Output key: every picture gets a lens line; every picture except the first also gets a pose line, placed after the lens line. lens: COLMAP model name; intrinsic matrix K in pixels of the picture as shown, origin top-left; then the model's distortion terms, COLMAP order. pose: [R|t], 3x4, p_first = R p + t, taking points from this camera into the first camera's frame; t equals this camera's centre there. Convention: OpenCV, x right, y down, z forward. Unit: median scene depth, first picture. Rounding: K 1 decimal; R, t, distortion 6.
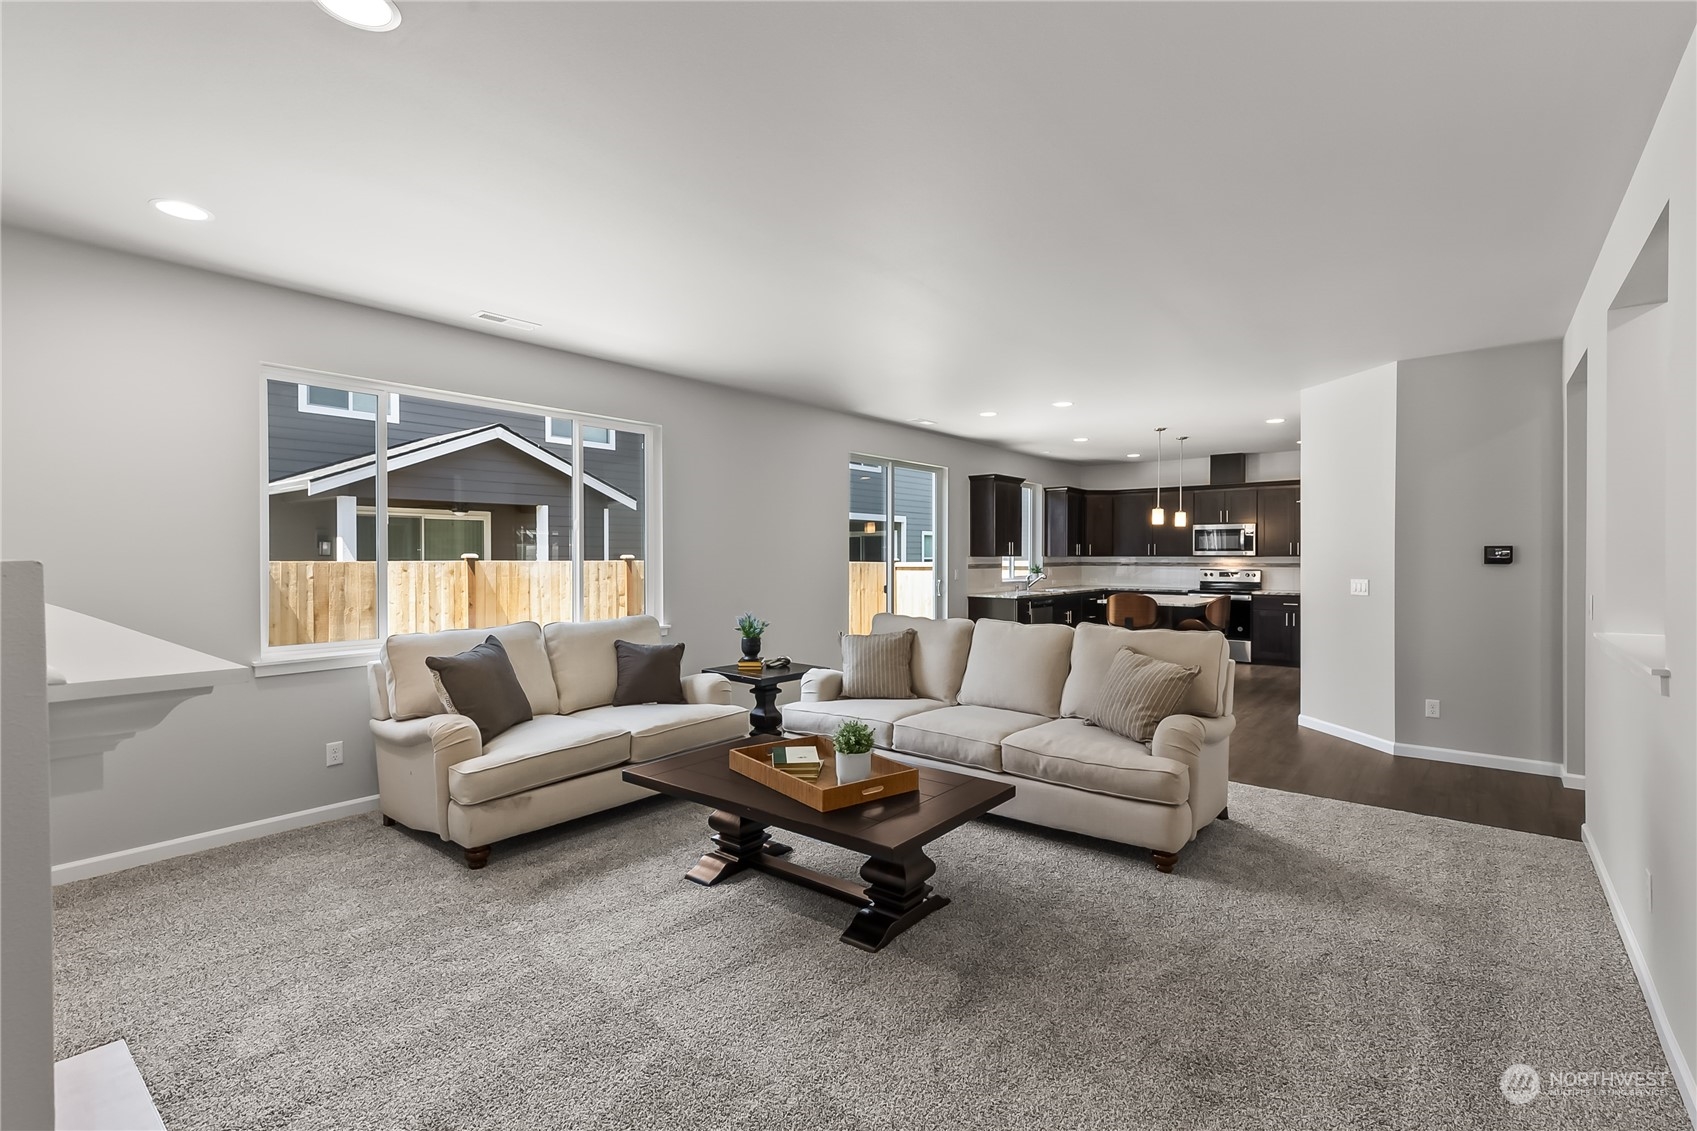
lens RADIAL K [[768.2, 0, 837.5], [0, 768.2, 567.9], [0, 0, 1]] dist [0.004089, -0.000741]
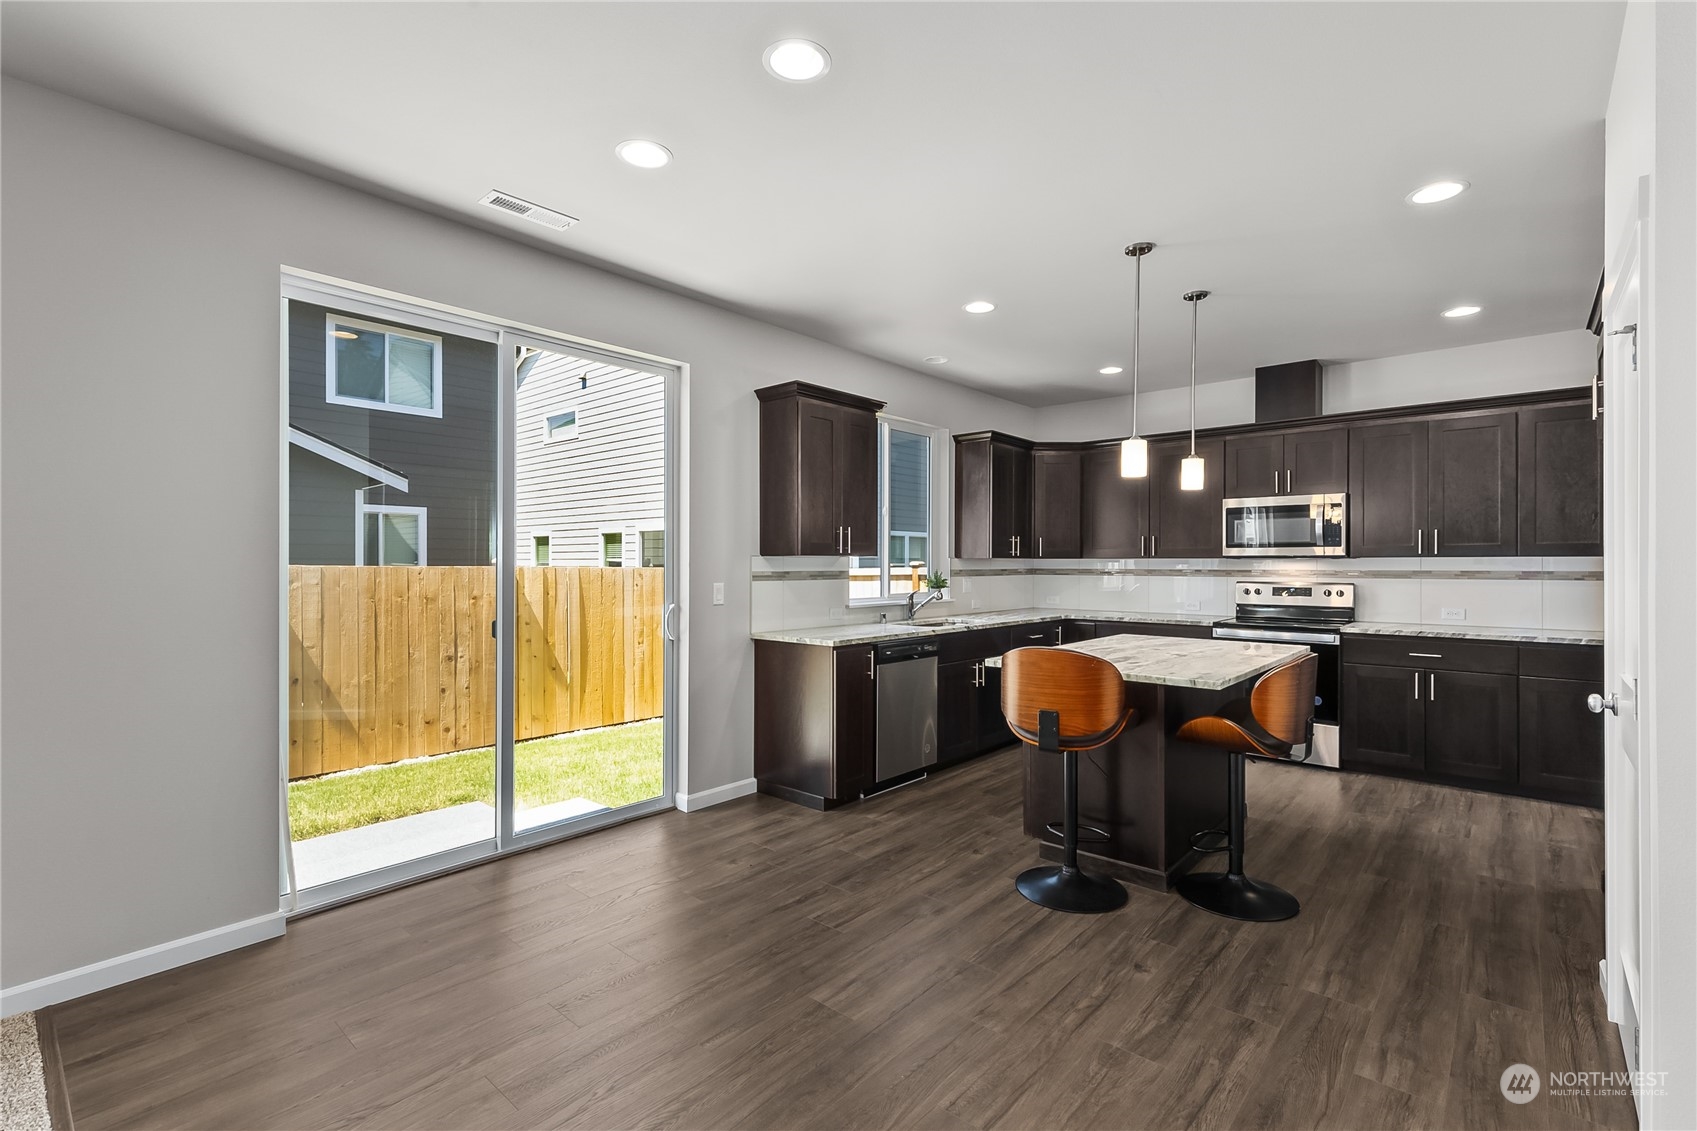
lens RADIAL K [[768.2, 0, 849.7], [0, 768.2, 568.0], [0, 0, 1]] dist [0.004089, -0.000741]
pose [[0.999695, 0.001613, -0.024654, 0.216760], [-0.001859, 0.999949, -0.009954, -0.001948], [0.024636, 0.009996, 0.999646, 0.459803]]
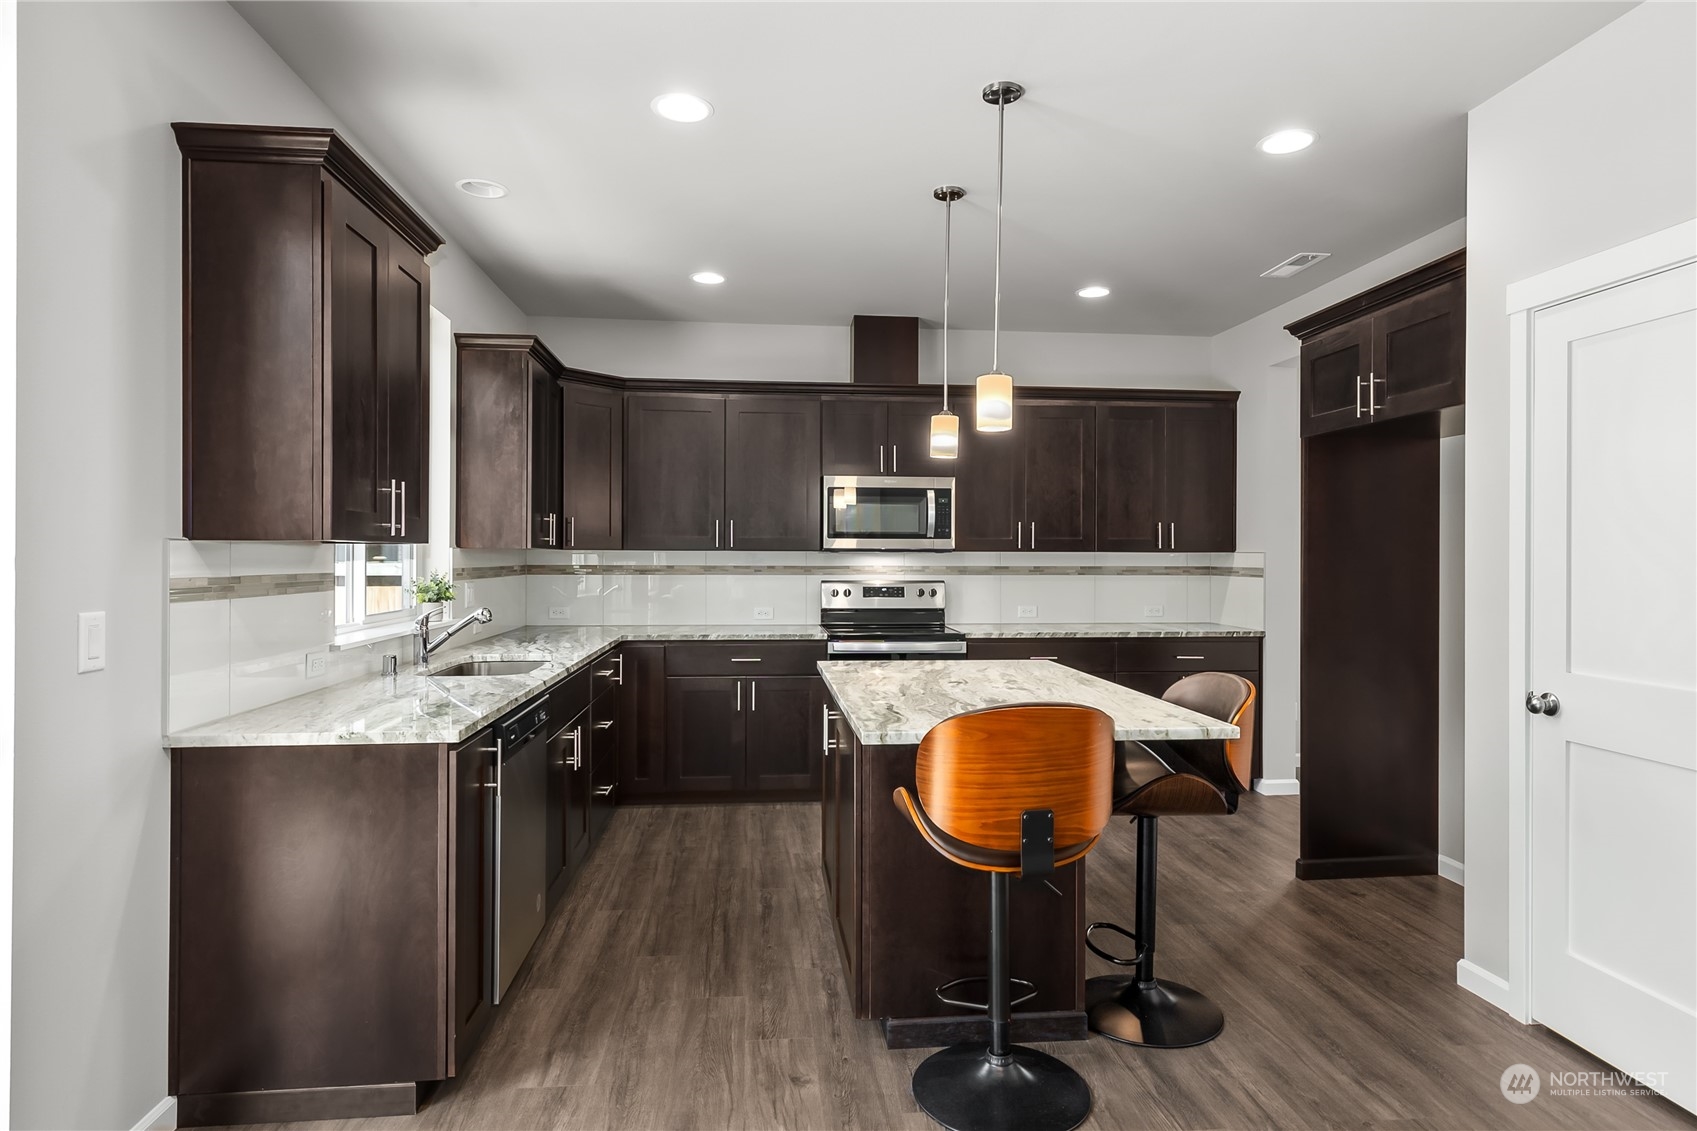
lens RADIAL K [[949.5, 0, 859.8], [0, 949.5, 561.4], [0, 0, 1]] dist [0.008170, -0.000089]
pose [[0.694391, -0.000076, 0.719598, 0.105493], [0.007823, 0.999942, -0.007444, -0.005239], [-0.719556, 0.010798, 0.694351, 0.631708]]
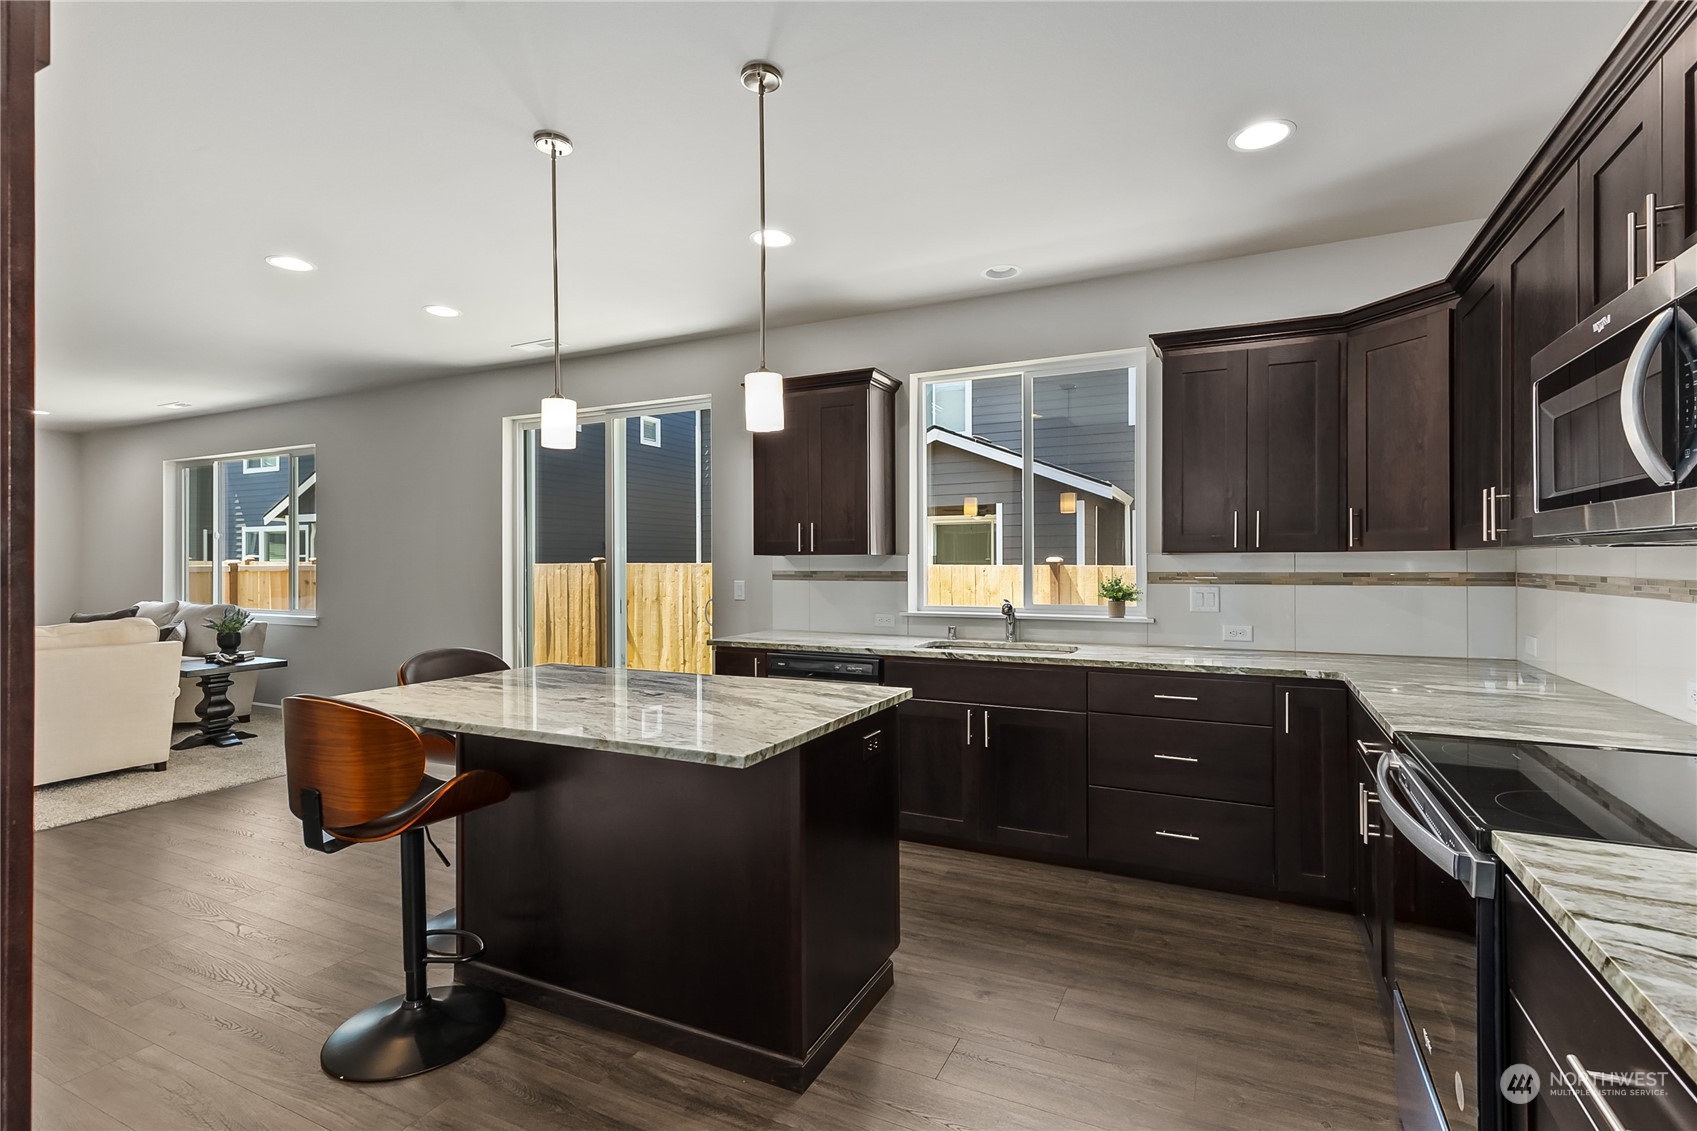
lens RADIAL K [[768.2, 0, 875.5], [0, 768.2, 565.1], [0, 0, 1]] dist [0.004089, -0.000741]
pose [[0.274080, 0.003487, -0.961701, 0.597544], [-0.015091, 0.999886, -0.000675, -0.007919], [0.961588, 0.014698, 0.274102, 0.823959]]
